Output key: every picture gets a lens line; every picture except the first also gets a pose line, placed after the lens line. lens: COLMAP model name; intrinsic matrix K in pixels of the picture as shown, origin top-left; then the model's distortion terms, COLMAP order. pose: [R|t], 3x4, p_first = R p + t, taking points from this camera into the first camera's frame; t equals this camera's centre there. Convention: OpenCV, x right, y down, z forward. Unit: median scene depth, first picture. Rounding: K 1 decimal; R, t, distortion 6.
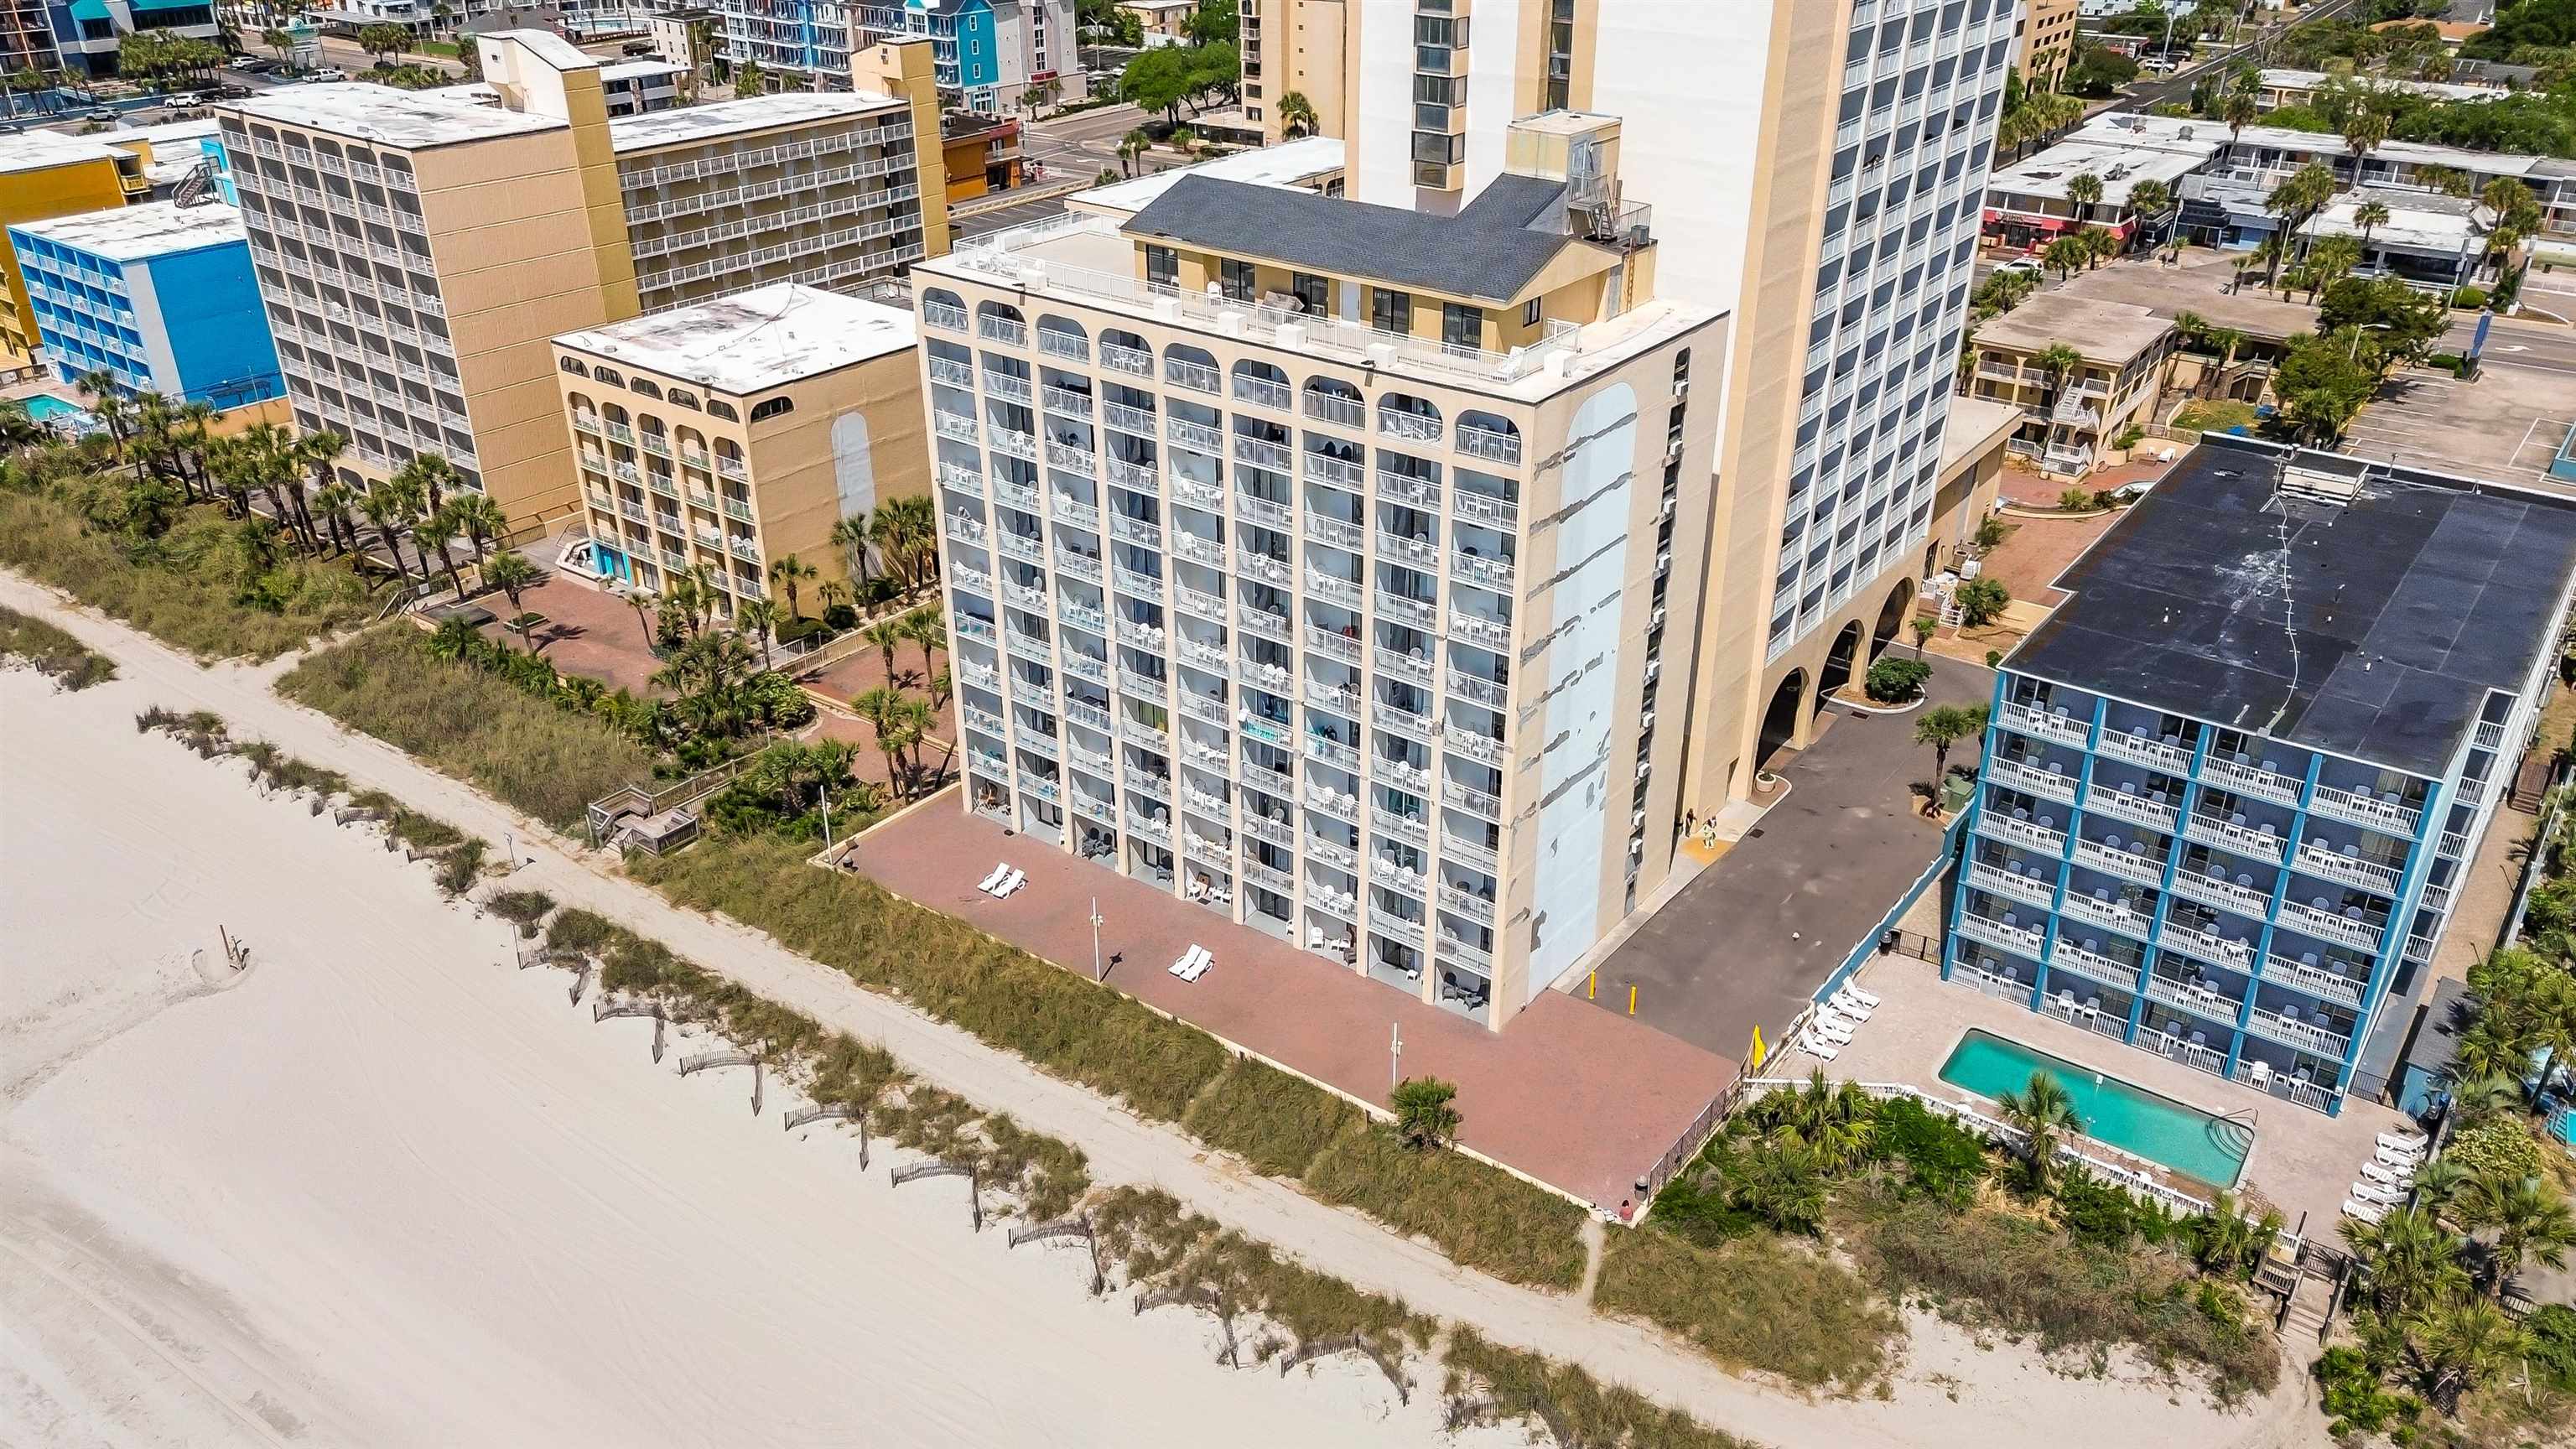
lens RADIAL K [[1921.6, 0, 1342.1], [0, 1921.6, 773.2], [0, 0, 1]] dist [0.067732, -0.060509]
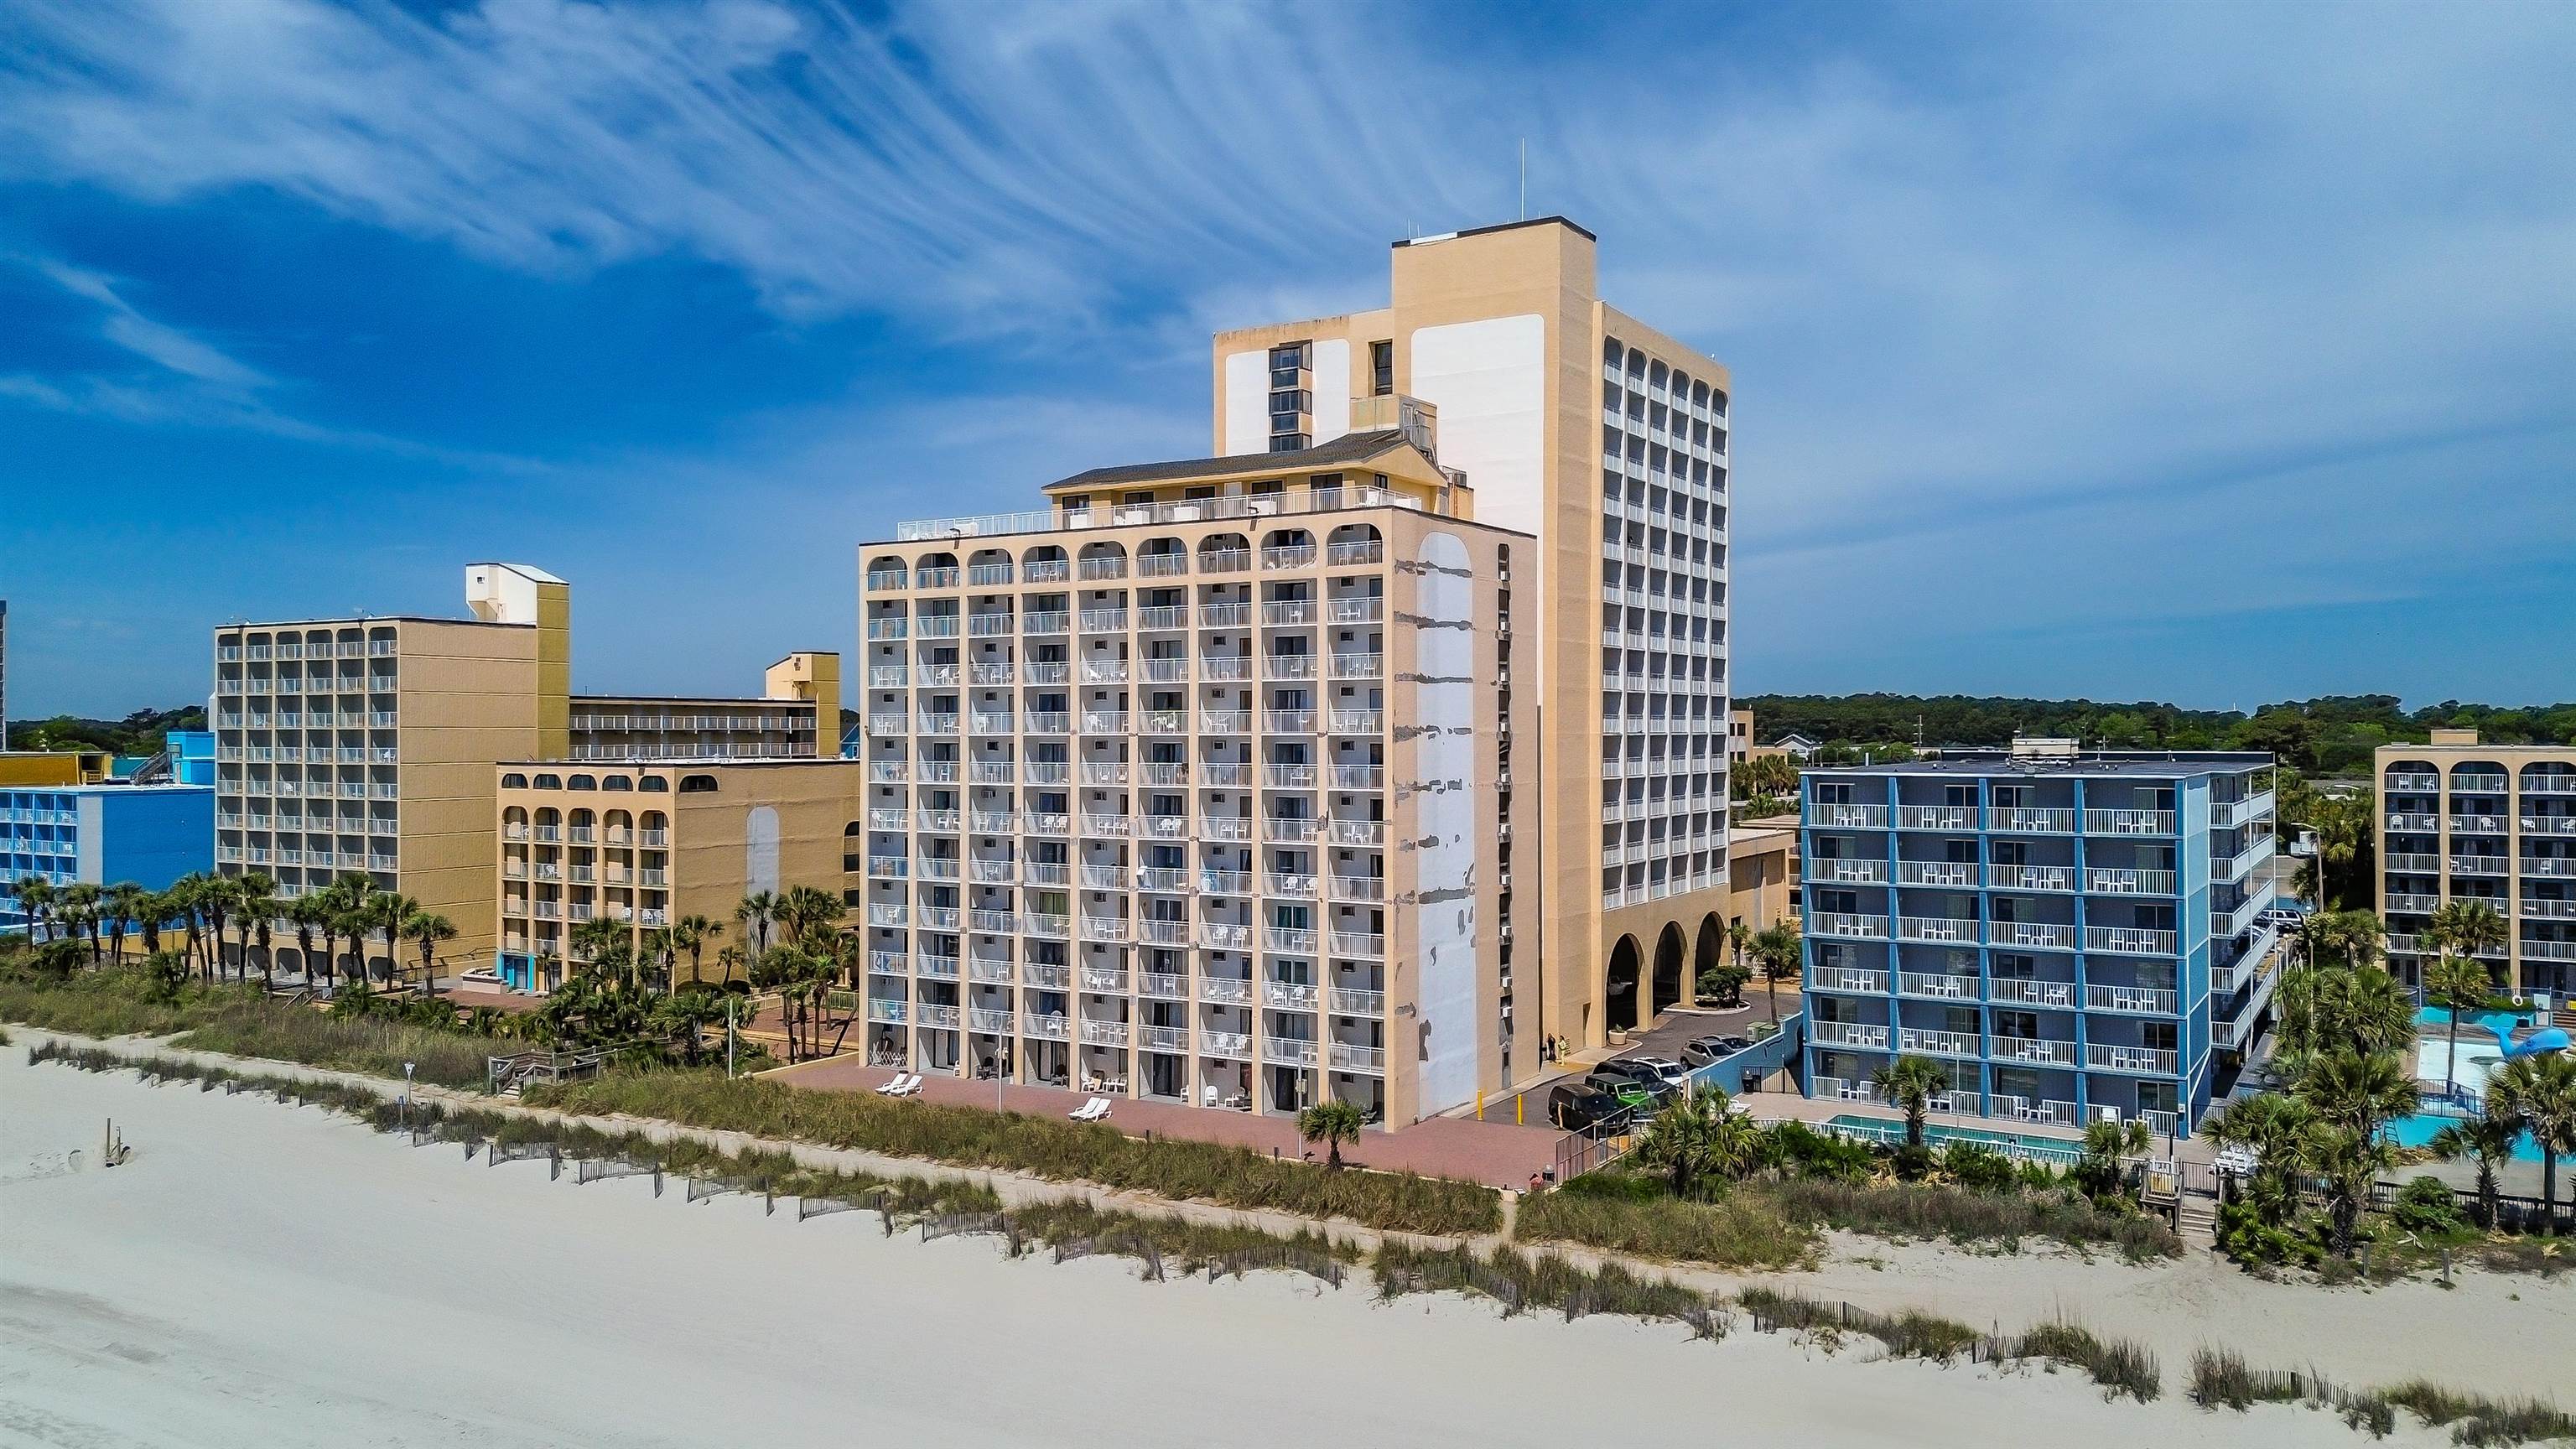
lens RADIAL K [[1849.2, 0, 1288.0], [0, 1849.2, 724.5], [0, 0, 1]] dist [0.064315, -0.052247]
pose [[0.997139, -0.011367, 0.074728, -0.044797], [0.045590, 0.879006, -0.474625, 0.390690], [-0.060291, 0.476674, 0.877010, 0.026575]]
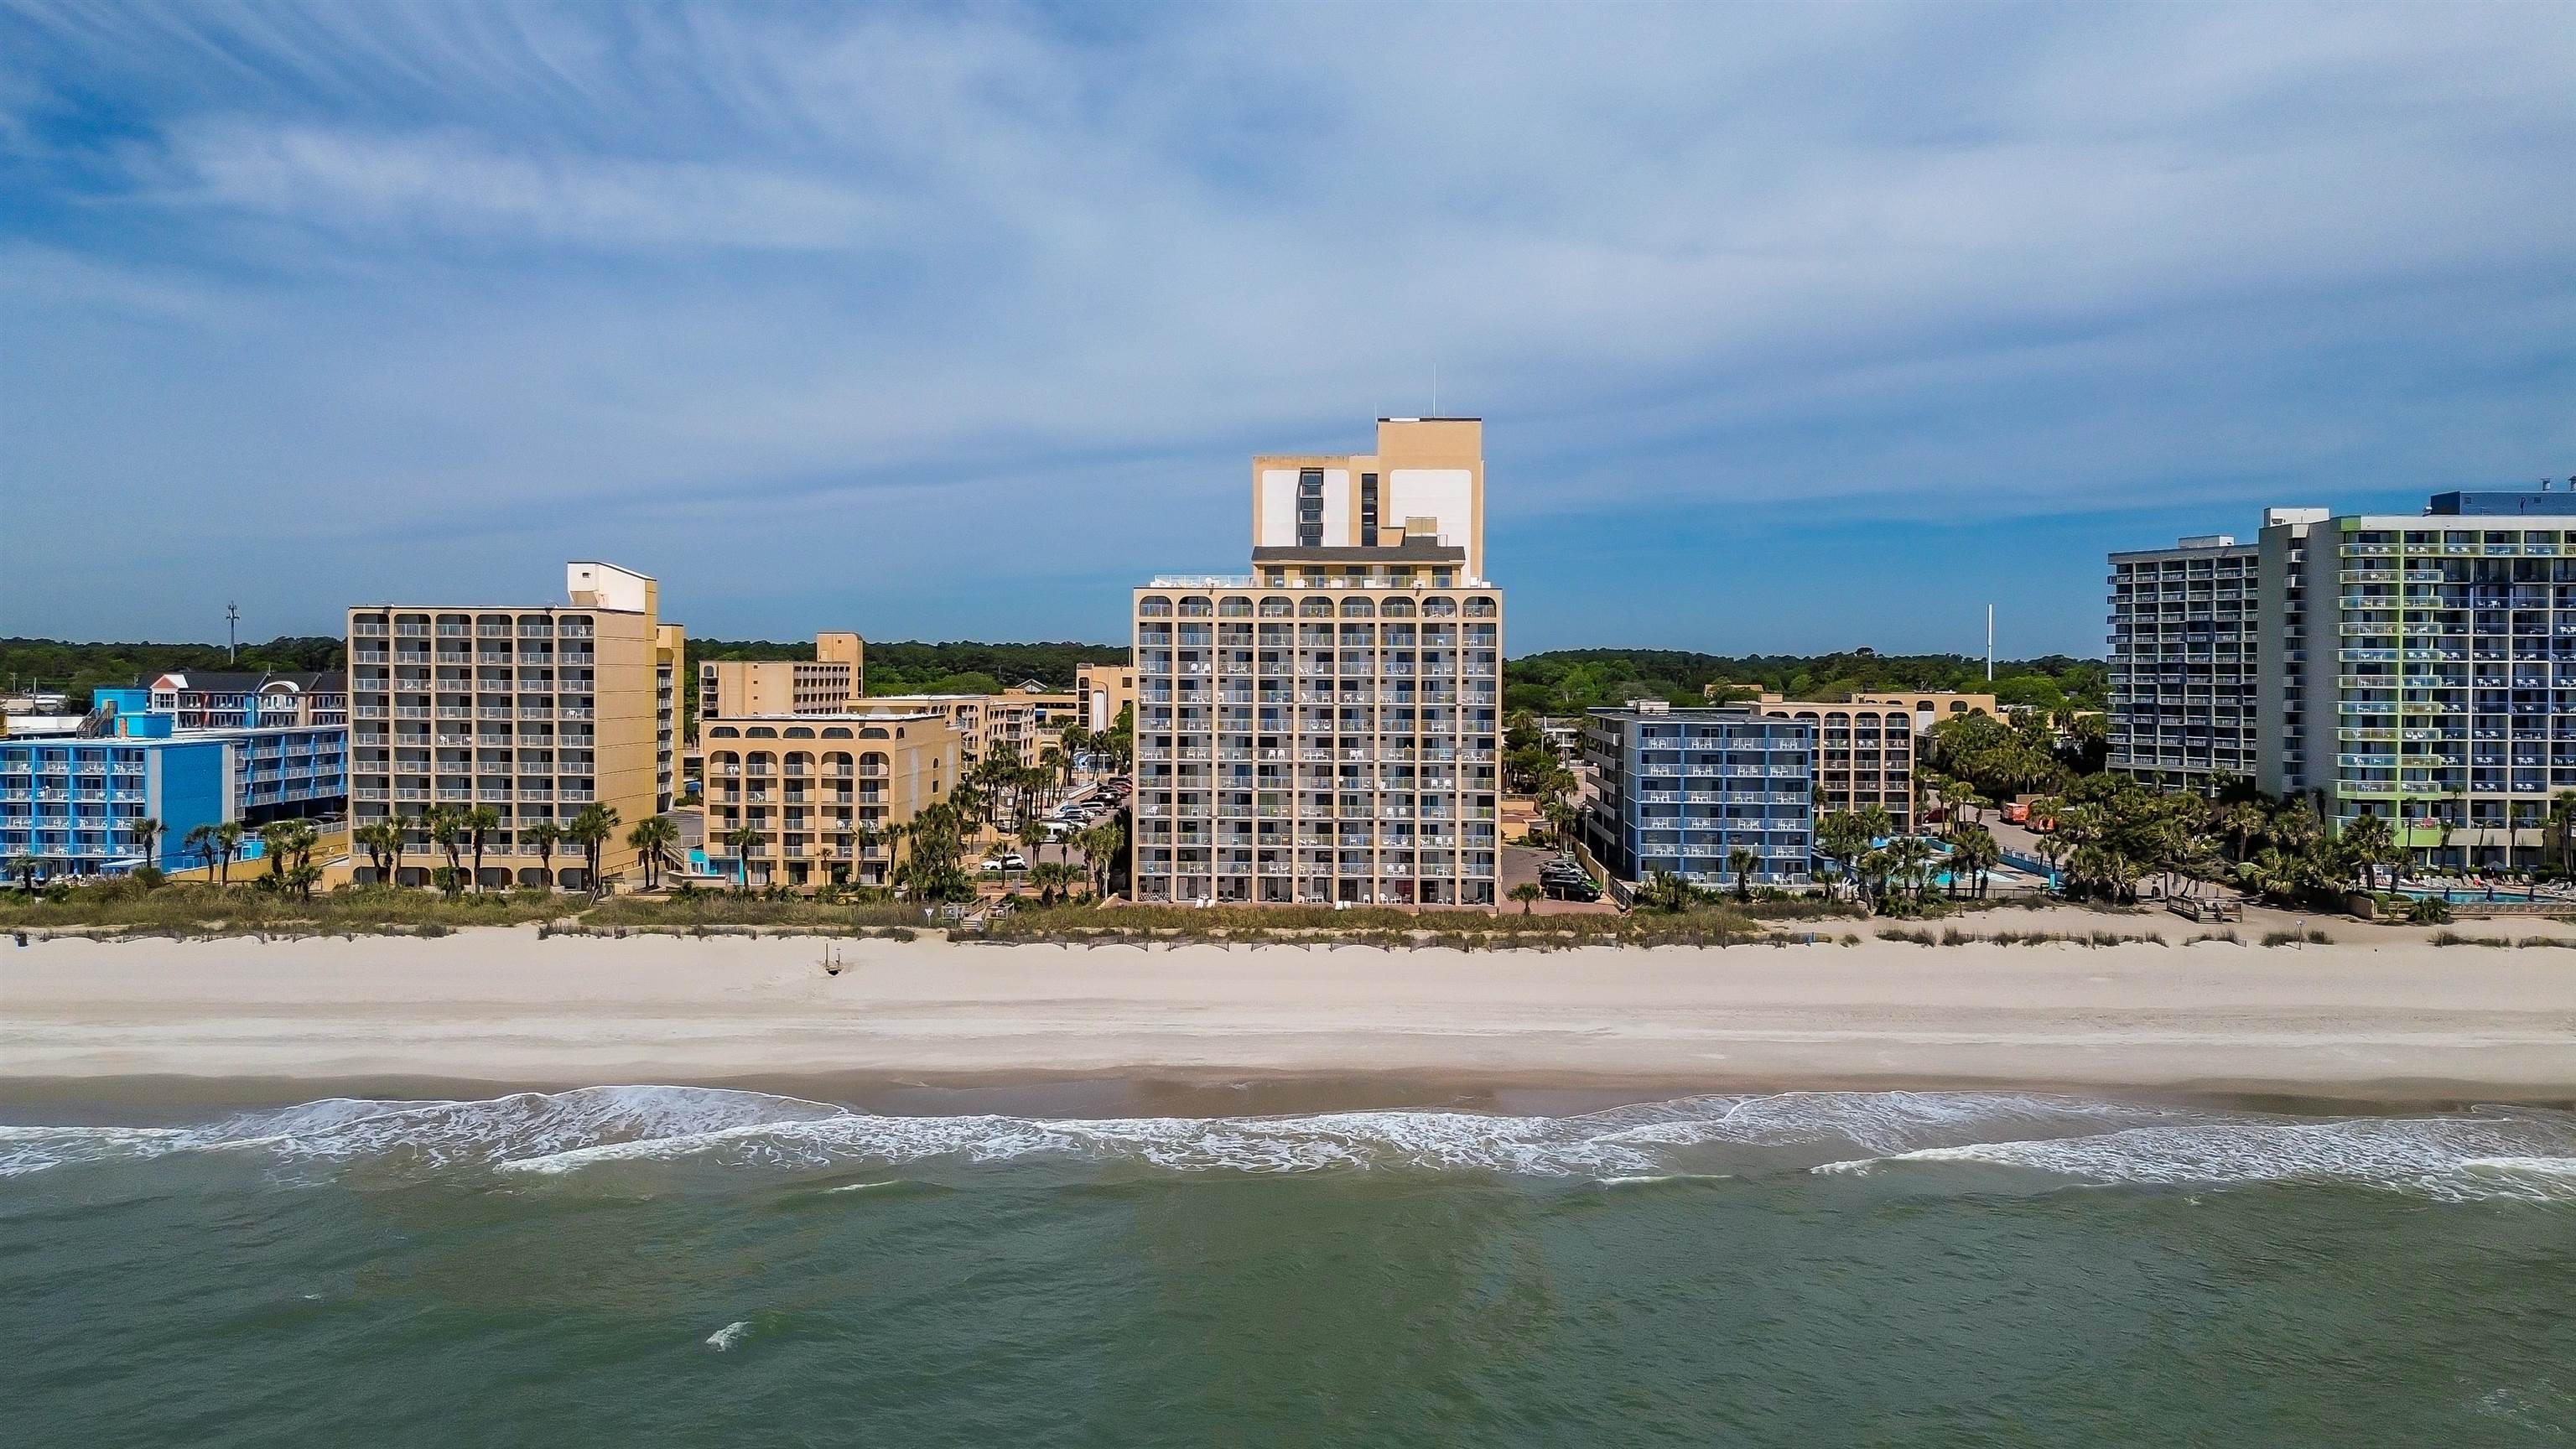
lens RADIAL K [[1806.6, 0, 1312.8], [0, 1806.6, 671.5], [0, 0, 1]] dist [0.067816, -0.047959]
pose [[0.830374, -0.006509, 0.557168, -1.090205], [0.266192, 0.883083, -0.386402, 0.571988], [-0.489510, 0.469172, 0.735022, -0.405874]]
